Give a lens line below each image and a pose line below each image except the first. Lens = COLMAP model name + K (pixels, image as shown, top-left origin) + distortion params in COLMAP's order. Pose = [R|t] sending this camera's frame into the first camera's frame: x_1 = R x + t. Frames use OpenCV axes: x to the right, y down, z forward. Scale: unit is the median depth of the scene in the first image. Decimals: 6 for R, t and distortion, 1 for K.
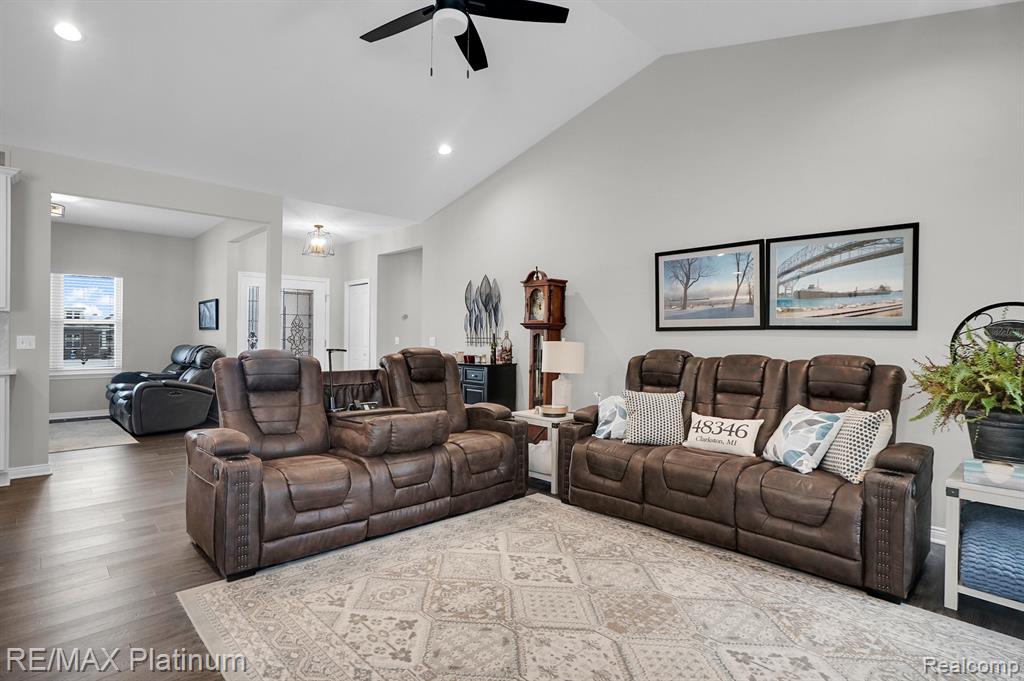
lens RADIAL K [[525.1, 0, 512.0], [0, 525.1, 340.5], [0, 0, 1]] dist [-0.051962, 0.033742]
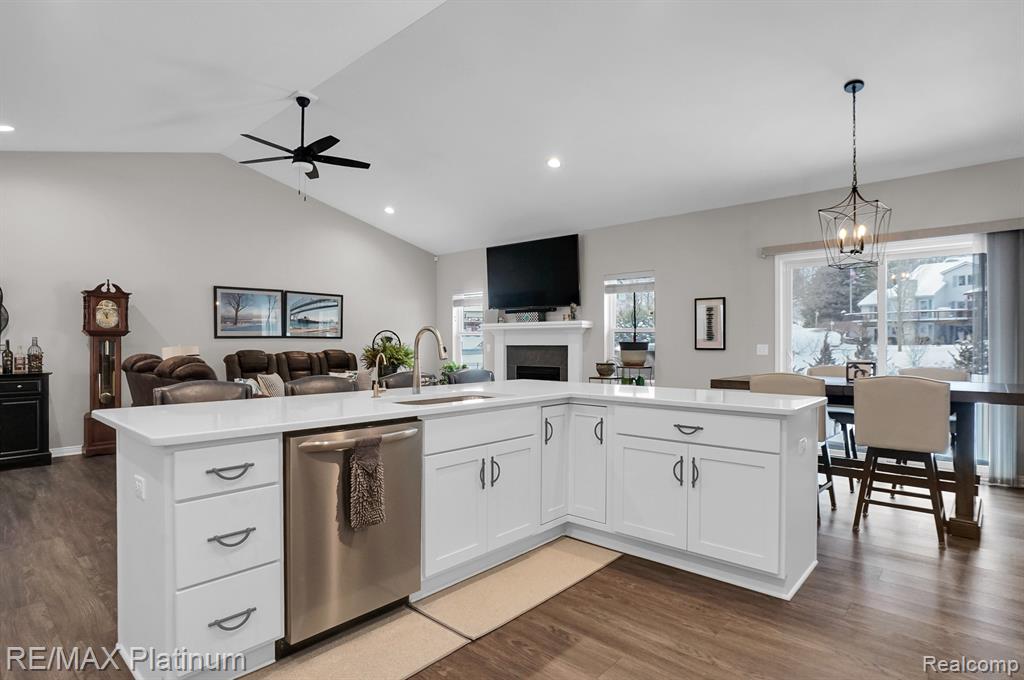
lens RADIAL K [[523.4, 0, 510.0], [0, 523.4, 346.3], [0, 0, 1]] dist [-0.045321, 0.022295]
pose [[-0.077090, -0.014937, 0.996912, -1.668761], [0.007574, 0.999850, 0.015567, -0.016033], [-0.996995, 0.008751, -0.076965, 0.374067]]
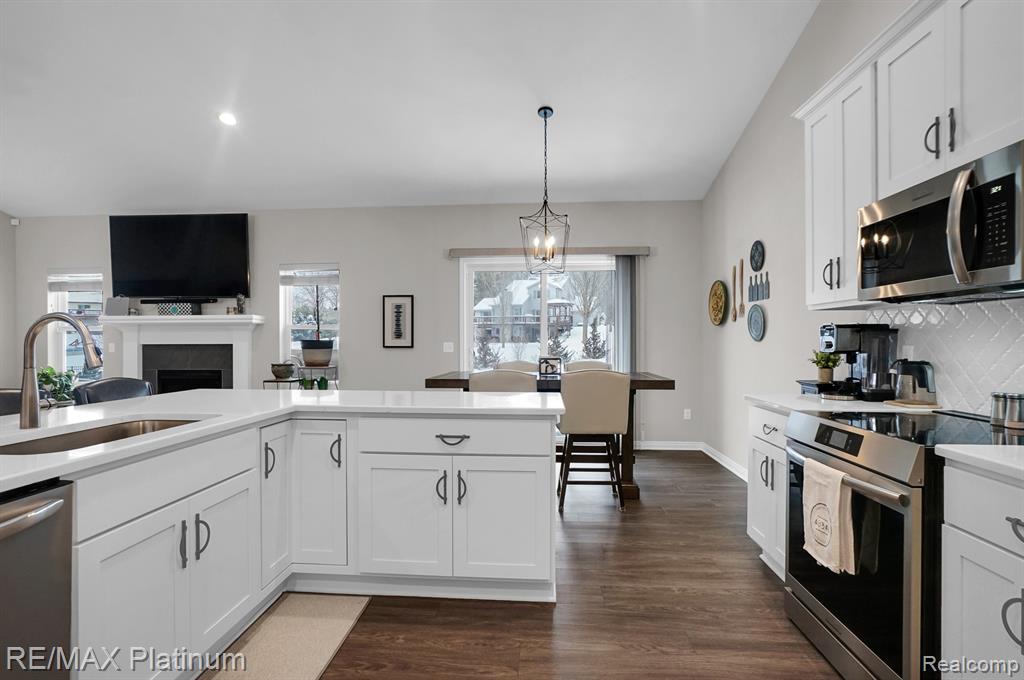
lens RADIAL K [[506.0, 0, 501.1], [0, 506.0, 345.4], [0, 0, 1]] dist [-0.036494, 0.000958]
pose [[-0.671800, -0.014482, 0.740591, -1.443060], [0.000374, 0.999802, 0.019889, -0.013711], [-0.740732, 0.013638, -0.671662, 0.447402]]
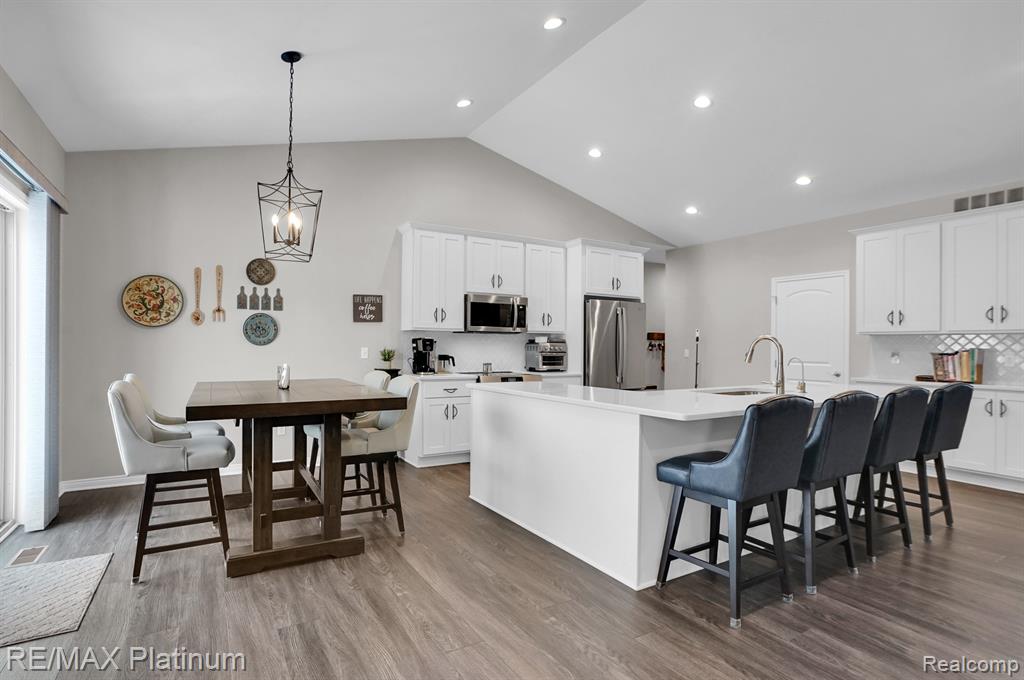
lens RADIAL K [[516.7, 0, 500.4], [0, 516.7, 339.6], [0, 0, 1]] dist [-0.029386, 0.000891]
pose [[-0.243531, -0.020072, -0.969685, 0.294437], [-0.018985, 0.999693, -0.015925, -0.005003], [0.969707, 0.014532, -0.243837, 0.185295]]
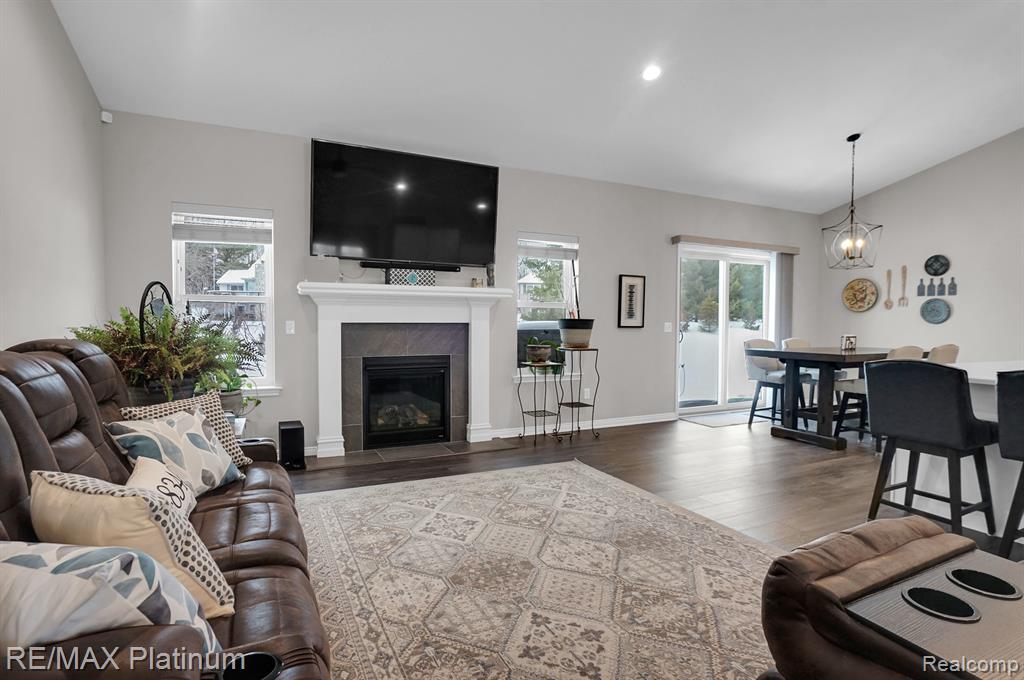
lens RADIAL K [[523.4, 0, 510.0], [0, 523.4, 346.3], [0, 0, 1]] dist [-0.045321, 0.022295]
pose [[-0.953146, -0.028595, 0.301157, -0.064347], [-0.013114, 0.998492, 0.053300, 0.001983], [-0.302227, 0.046854, -0.952084, 1.373249]]
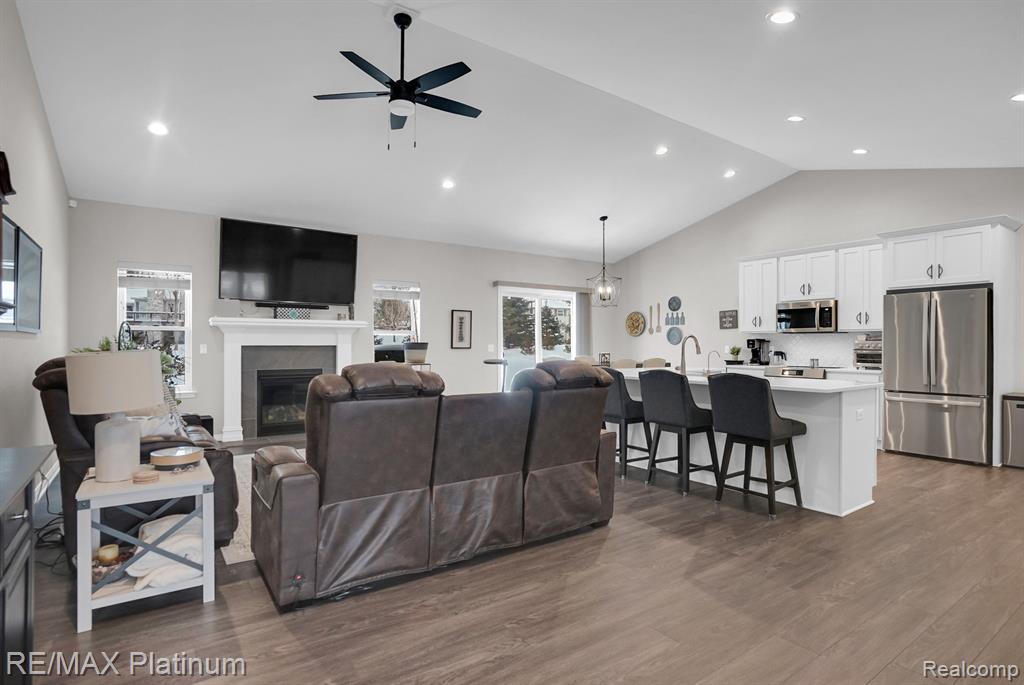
lens RADIAL K [[518.5, 0, 500.6], [0, 518.5, 344.5], [0, 0, 1]] dist [-0.051677, 0.018639]
pose [[-0.986473, -0.012899, 0.163413, -0.506827], [-0.011398, 0.999884, 0.010122, -0.015412], [-0.163525, 0.008123, -0.986506, 1.943027]]
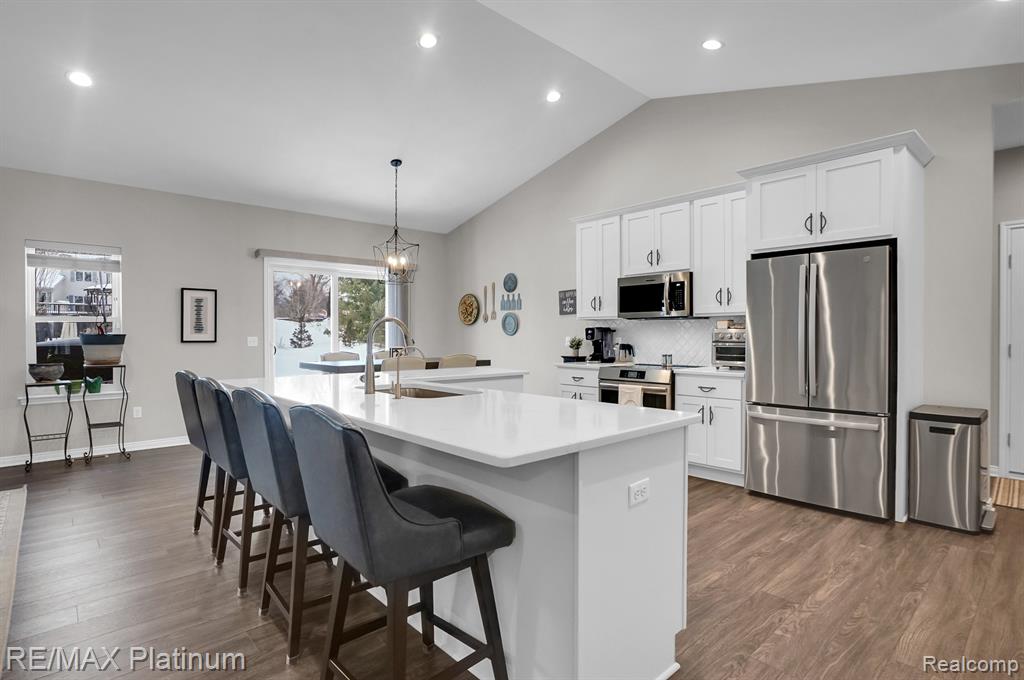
lens RADIAL K [[516.7, 0, 500.4], [0, 516.7, 339.6], [0, 0, 1]] dist [-0.029386, 0.000891]
pose [[-0.999431, -0.007663, 0.032843, -0.985300], [-0.007132, 0.999842, 0.016254, -0.015910], [-0.032962, 0.016011, -0.999328, 1.222474]]
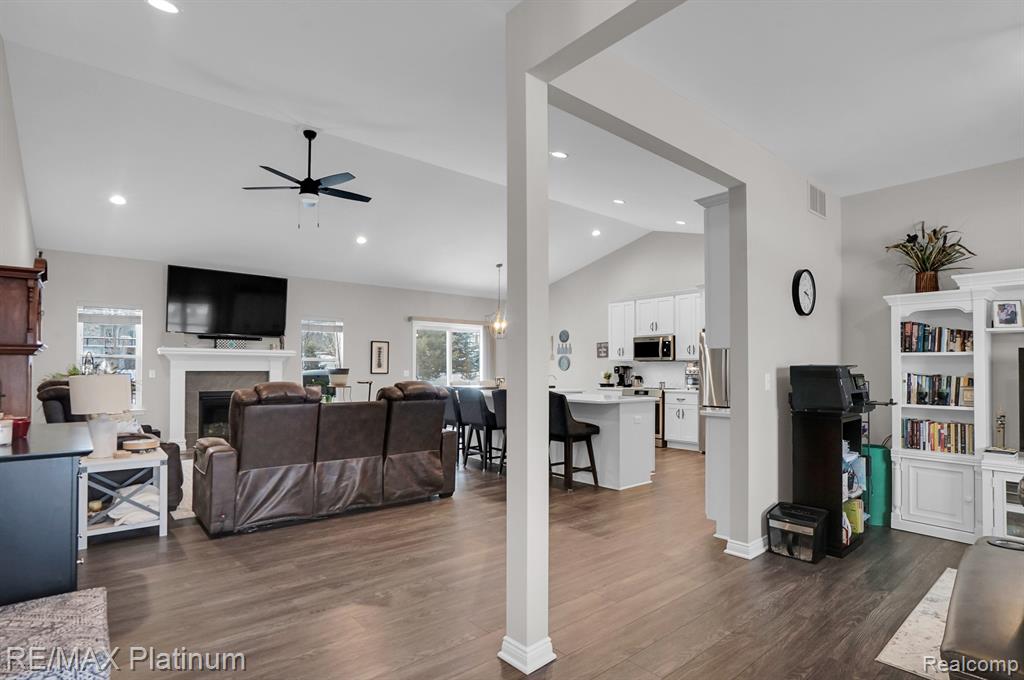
lens RADIAL K [[513.2, 0, 494.5], [0, 513.2, 364.2], [0, 0, 1]] dist [-0.028956, 0.001359]
pose [[-0.996431, -0.012419, 0.083492, -0.794537], [-0.012773, 0.999912, -0.003717, -0.020870], [-0.083439, -0.004770, -0.996501, 2.346580]]
